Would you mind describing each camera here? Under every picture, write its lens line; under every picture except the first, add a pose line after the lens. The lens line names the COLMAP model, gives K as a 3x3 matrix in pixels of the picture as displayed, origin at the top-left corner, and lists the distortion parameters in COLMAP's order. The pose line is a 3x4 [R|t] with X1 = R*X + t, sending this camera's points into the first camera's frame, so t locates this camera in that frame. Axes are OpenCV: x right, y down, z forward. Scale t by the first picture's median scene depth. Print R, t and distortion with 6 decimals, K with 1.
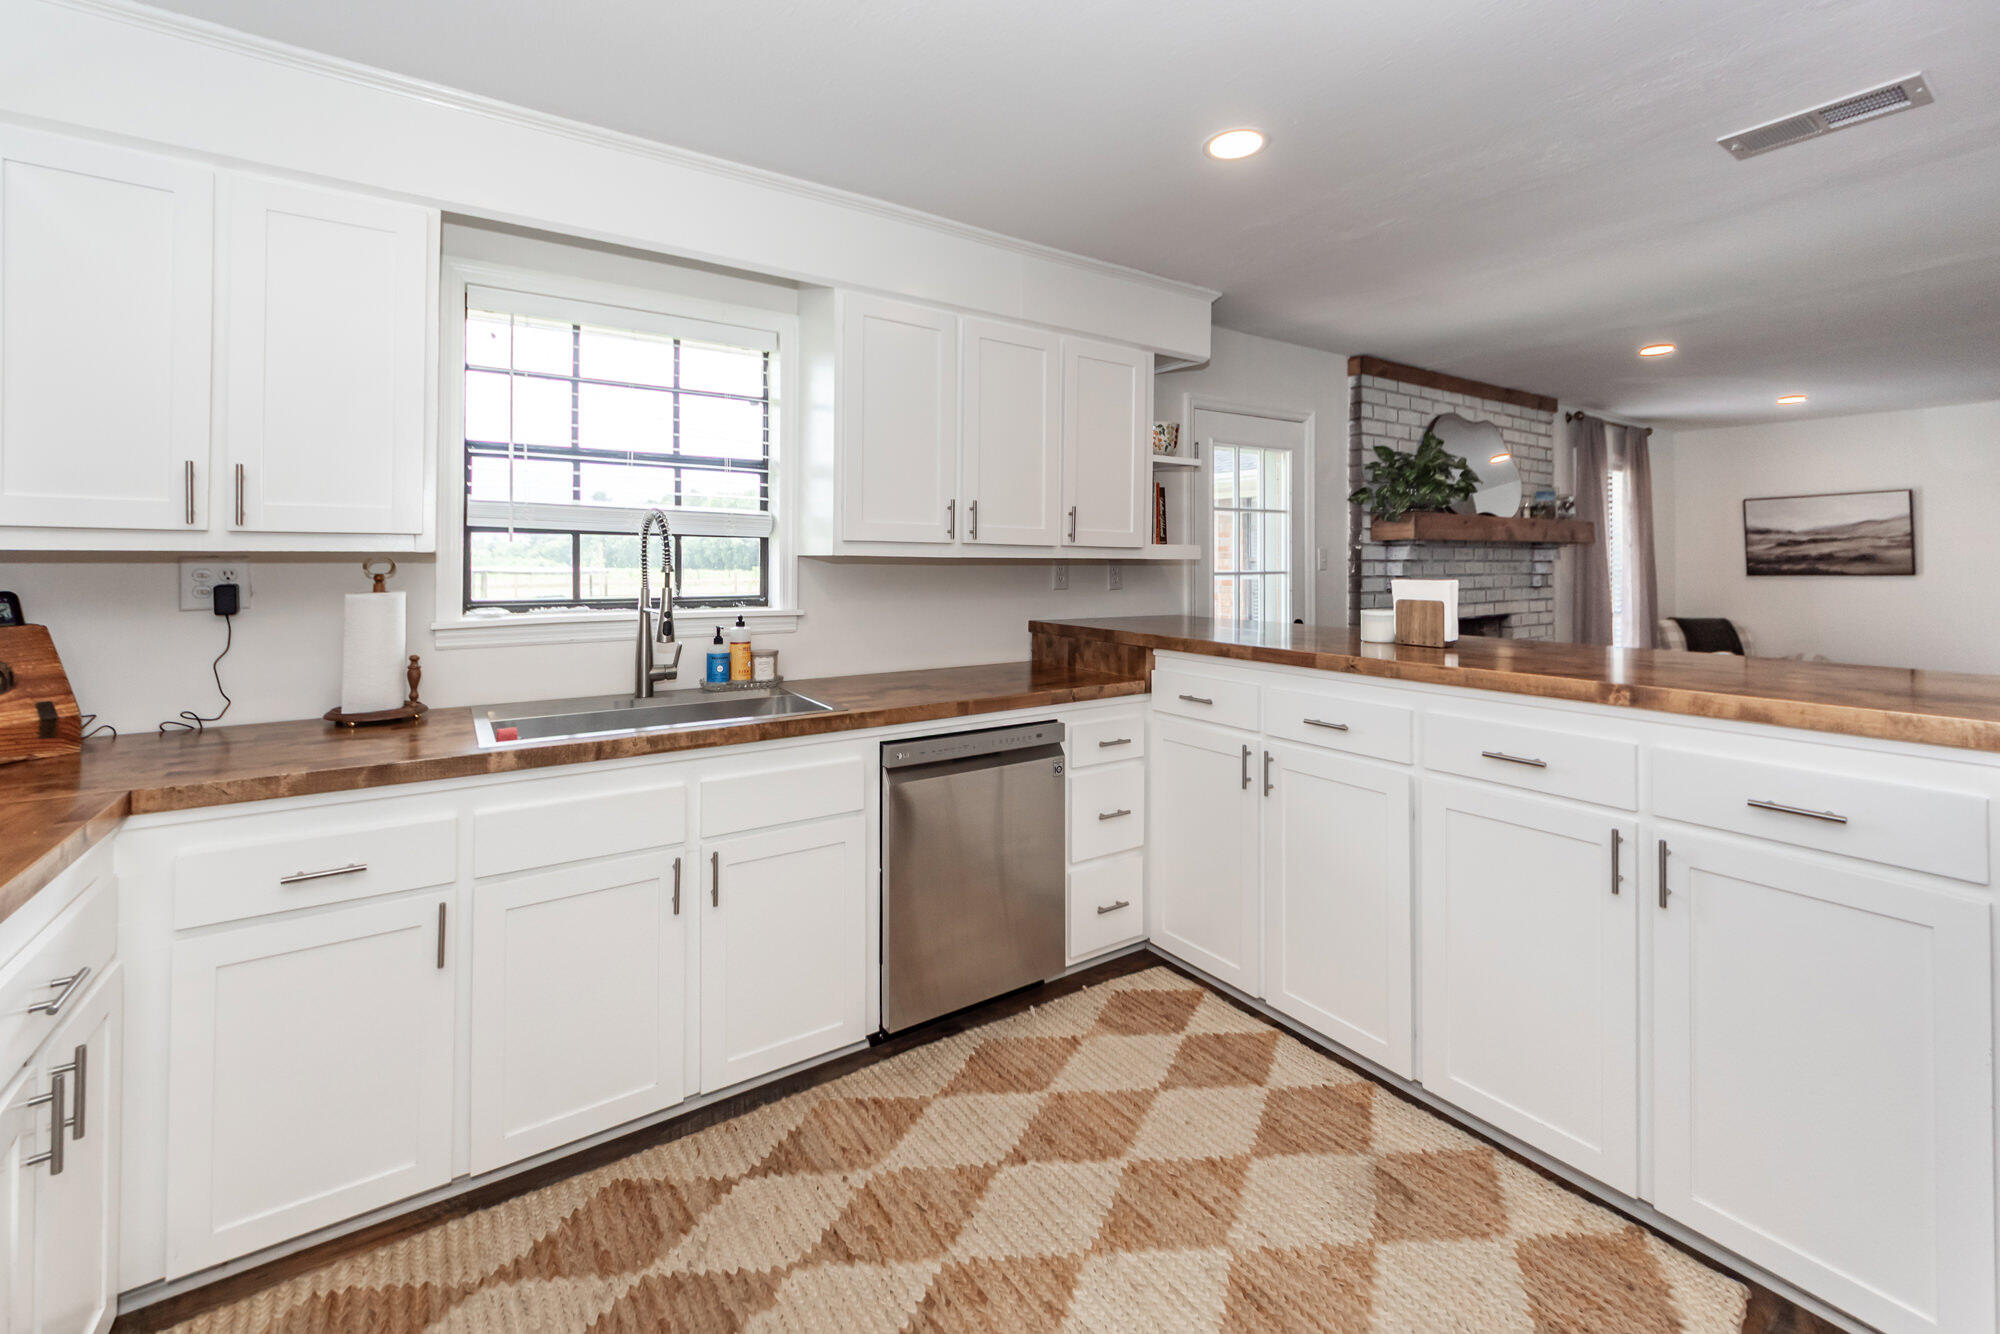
lens RADIAL K [[836.5, 0, 990.7], [0, 836.5, 557.6], [0, 0, 1]] dist [0.003531, -0.000447]
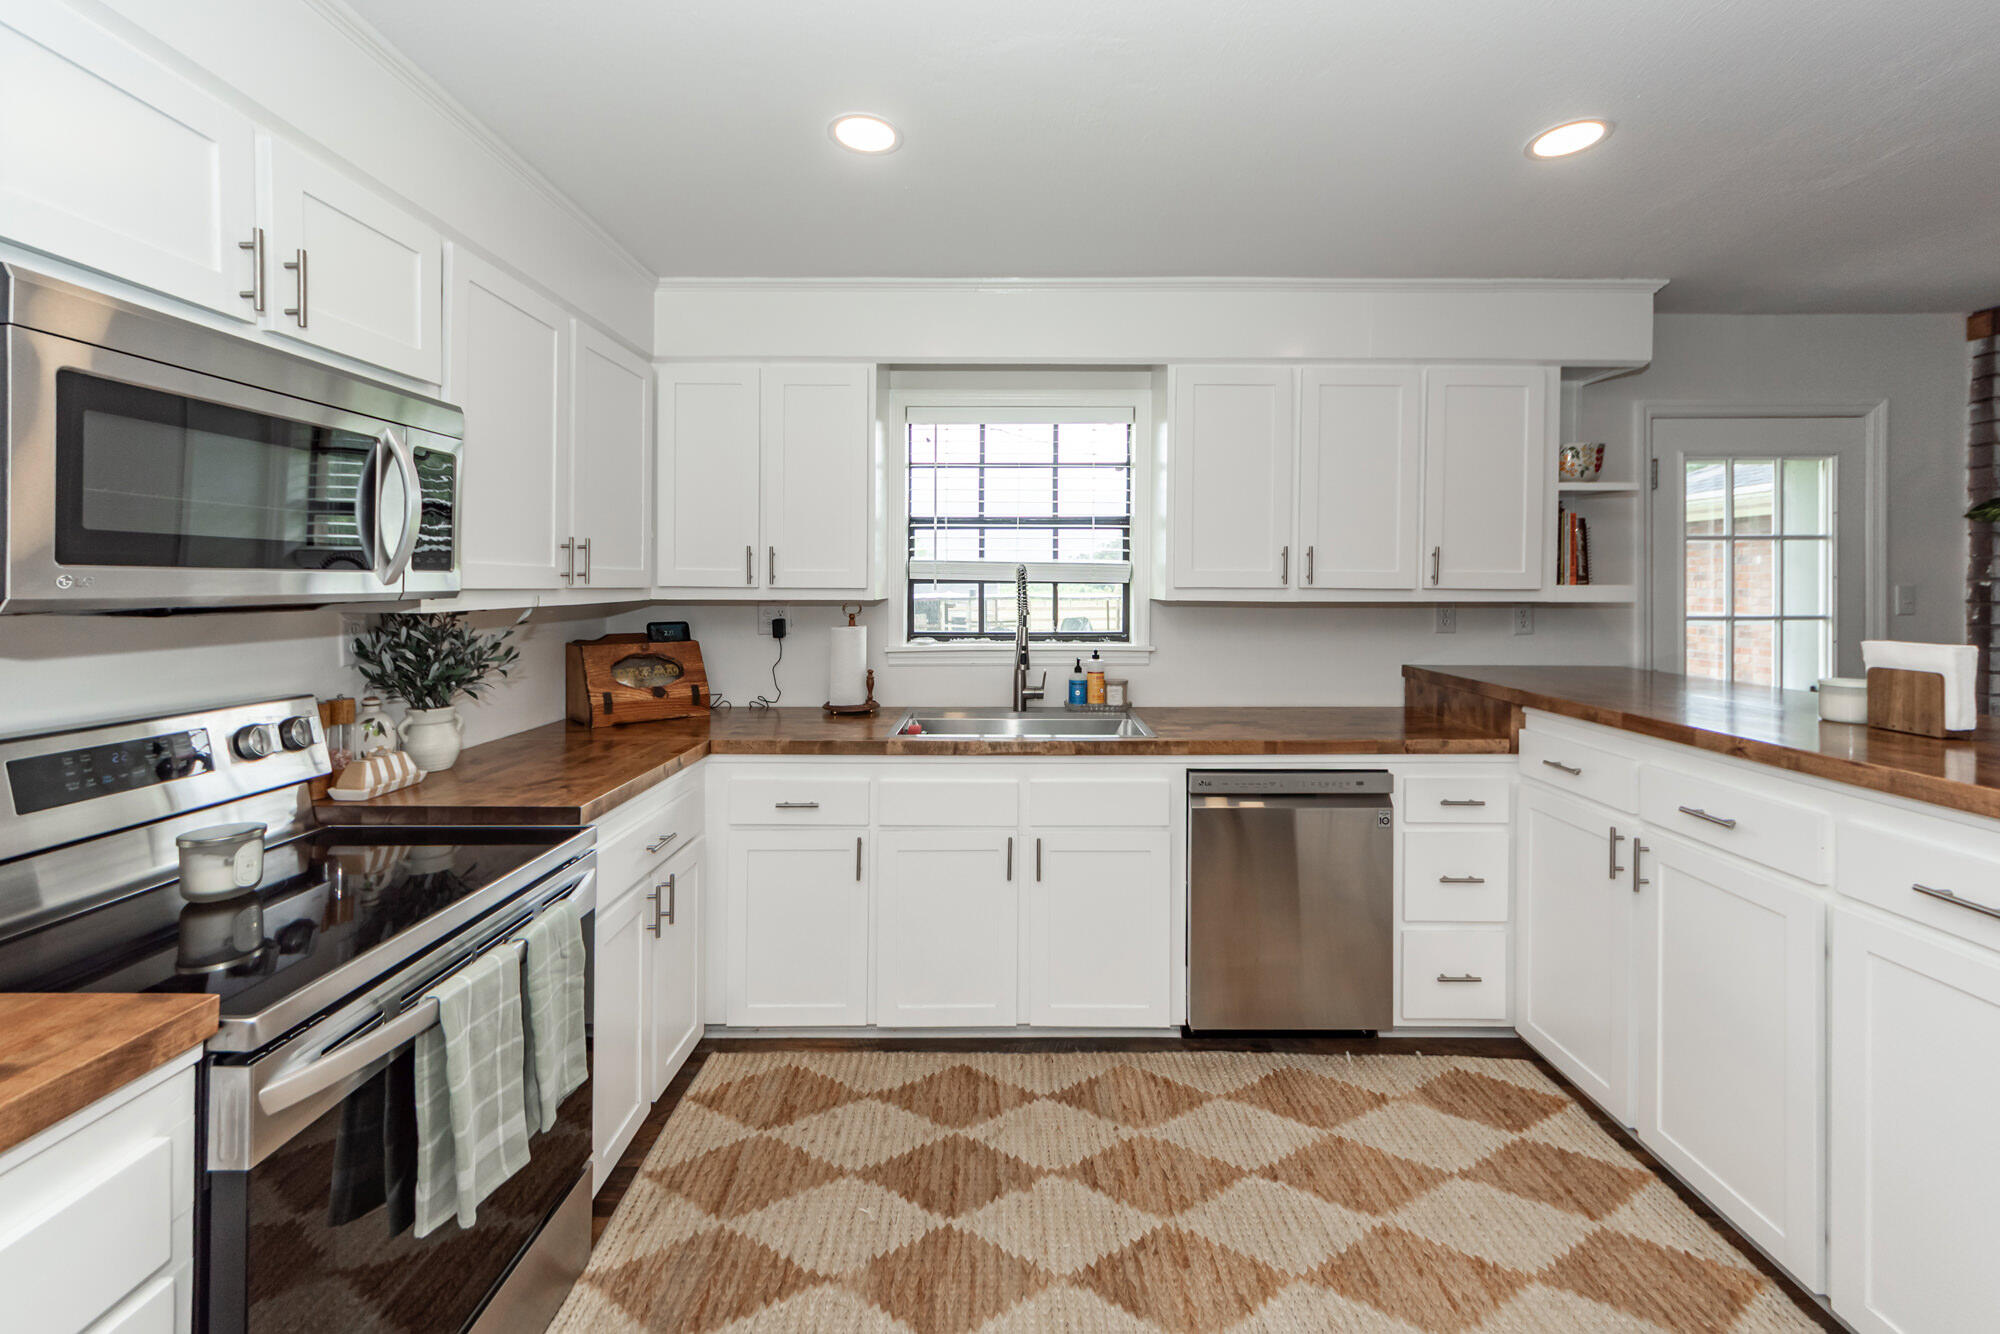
lens RADIAL K [[798.1, 0, 1007.5], [0, 798.1, 586.3], [0, 0, 1]] dist [0.001934, -0.000620]
pose [[0.827908, -0.001467, -0.560862, 0.261568], [0.003262, 0.999992, 0.002199, -0.027194], [0.560855, -0.003650, 0.827906, -0.021119]]
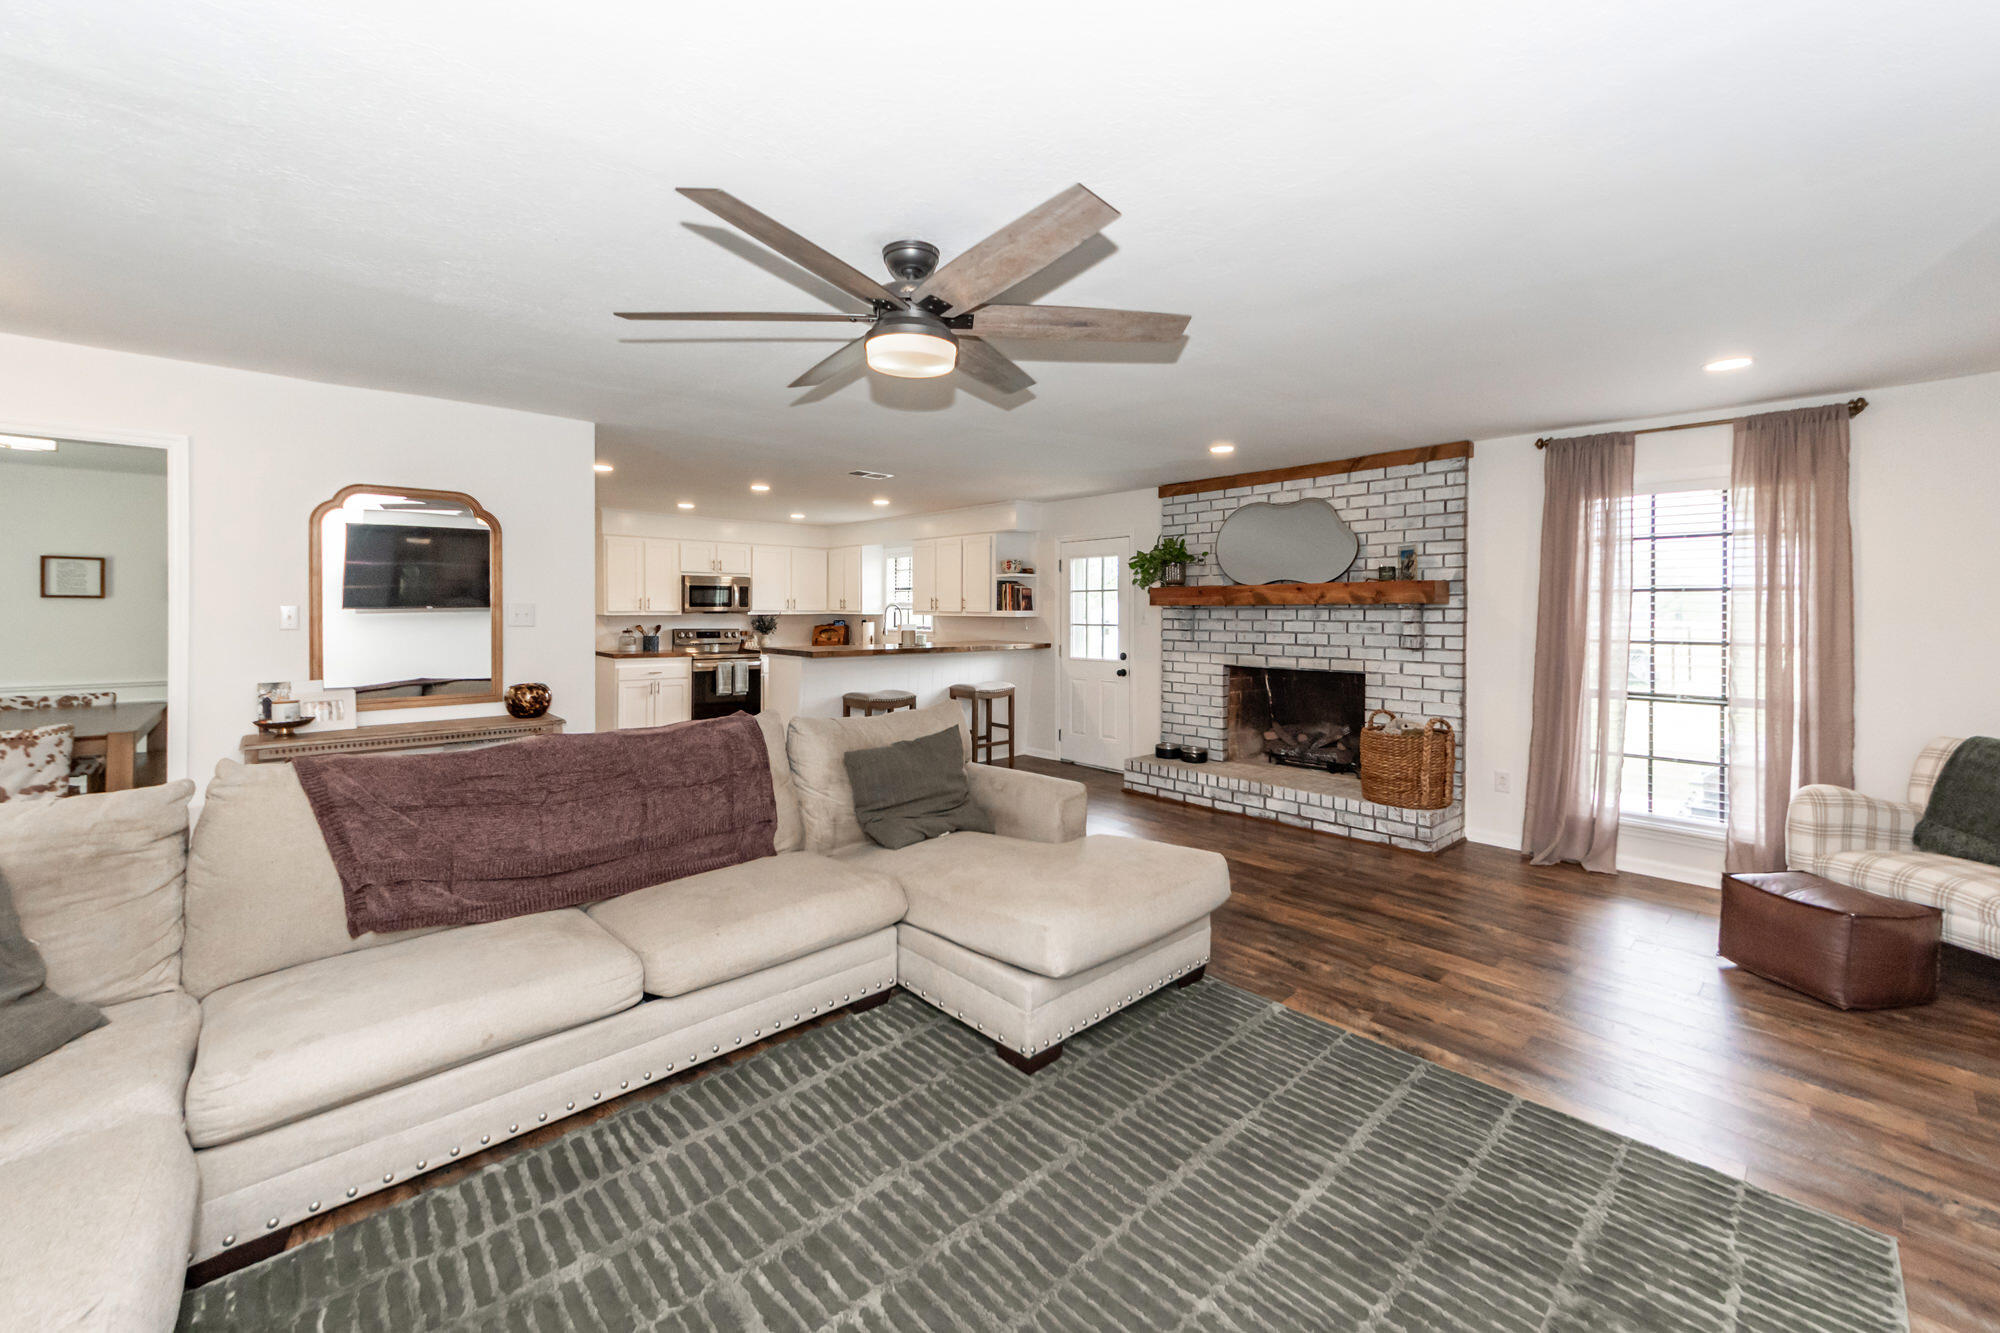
lens RADIAL K [[793.2, 0, 1011.4], [0, 793.2, 619.2], [0, 0, 1]] dist [0.000142, -0.000300]
pose [[0.157179, 0.008070, -0.987537, 3.525377], [-0.000761, 0.999967, 0.008050, -0.014311], [0.987570, -0.000514, 0.157180, 0.949398]]
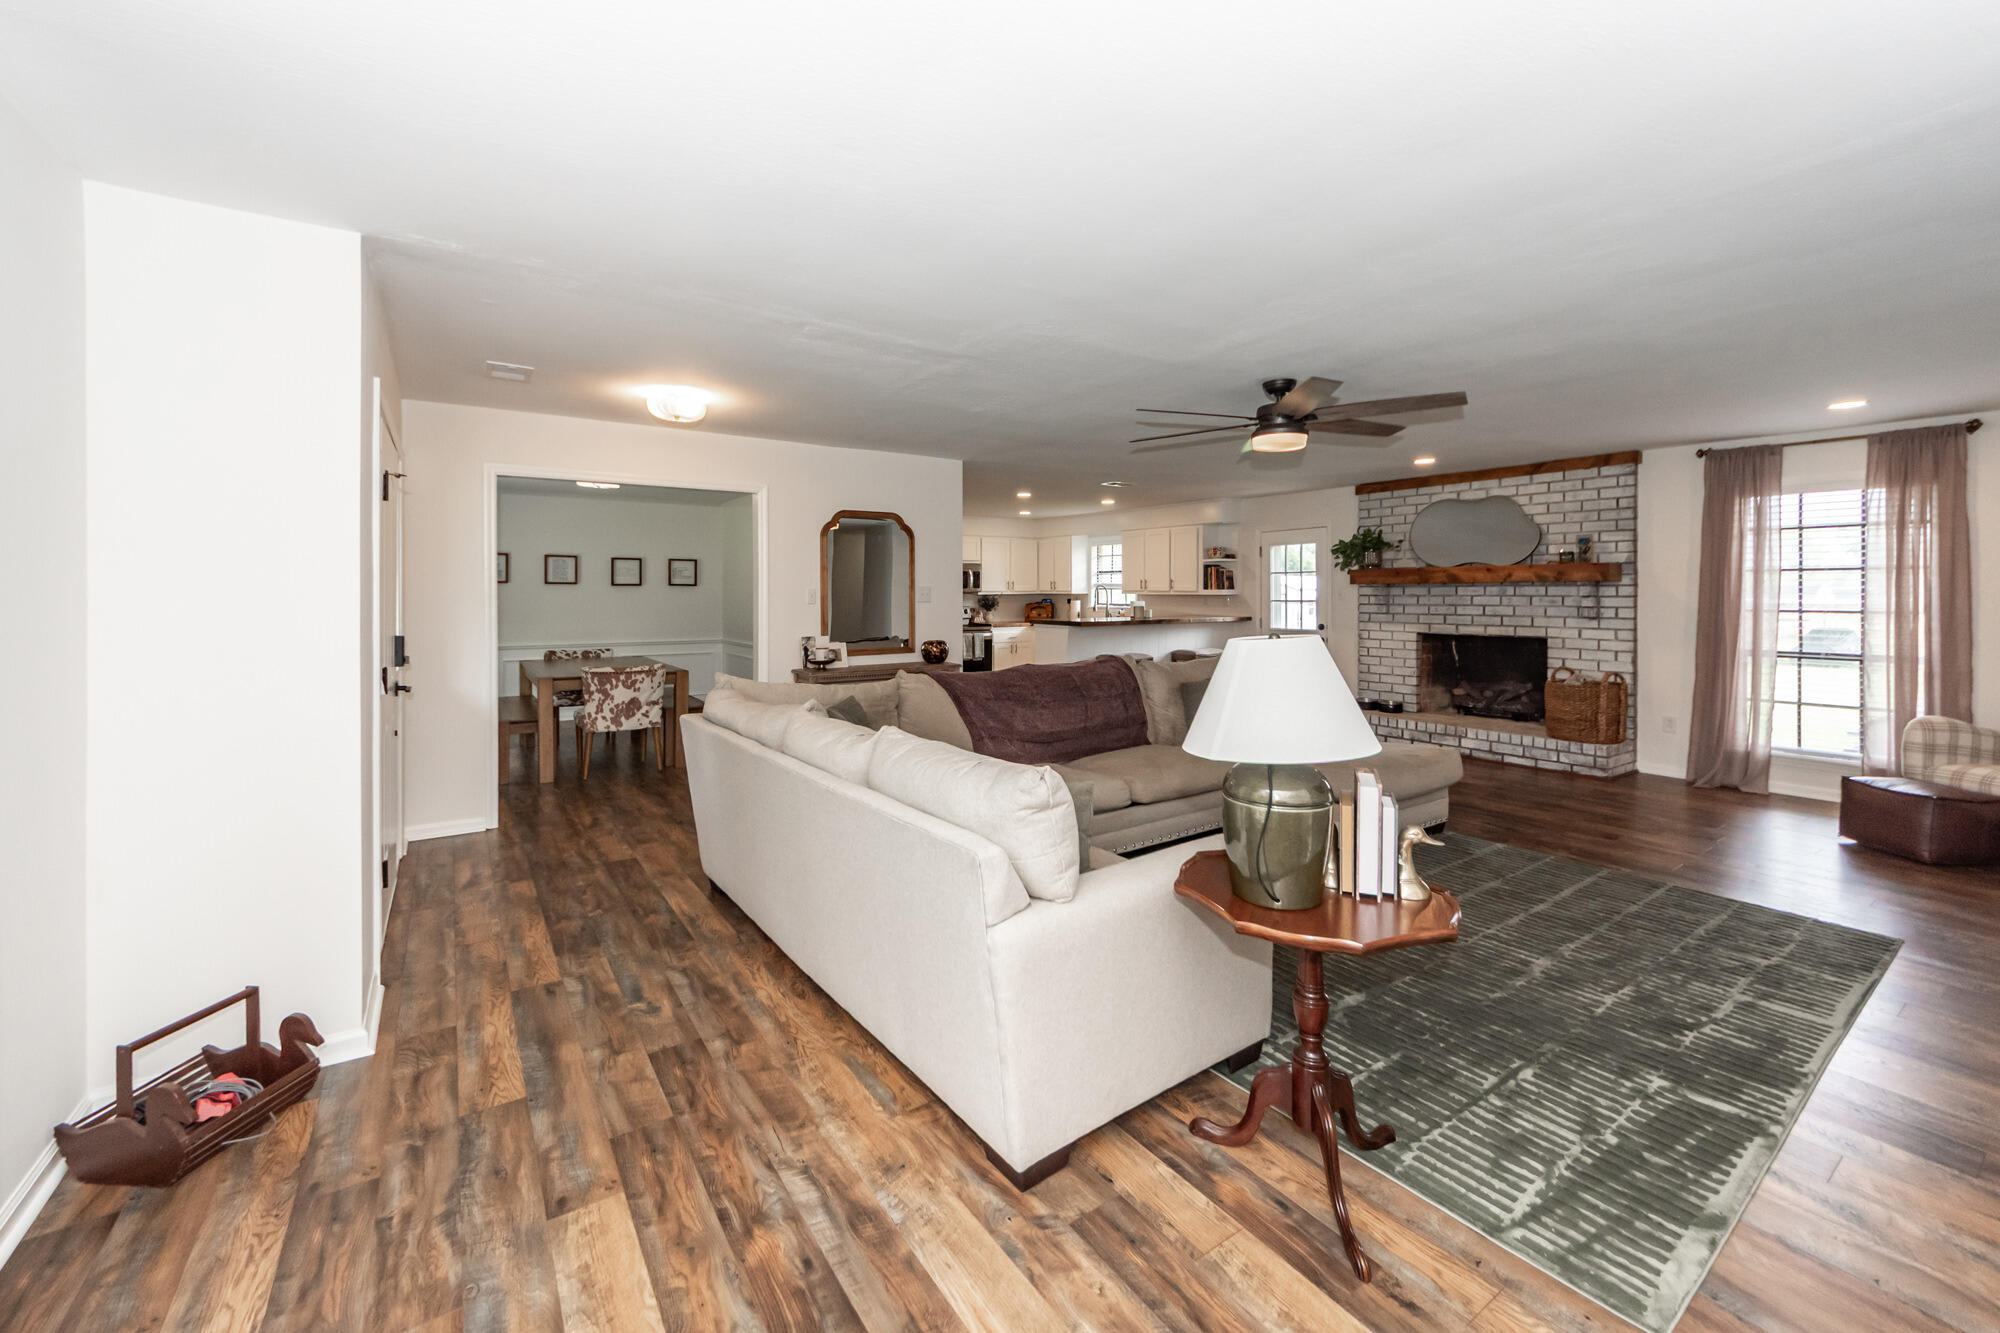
lens RADIAL K [[809.4, 0, 990.9], [0, 809.4, 596.4], [0, 0, 1]] dist [-0.009189, -0.000132]
pose [[0.000761, 0.003366, -0.999994, 4.277813], [0.003936, 0.999987, 0.003369, -0.006363], [0.999992, -0.003939, 0.000748, 0.347934]]
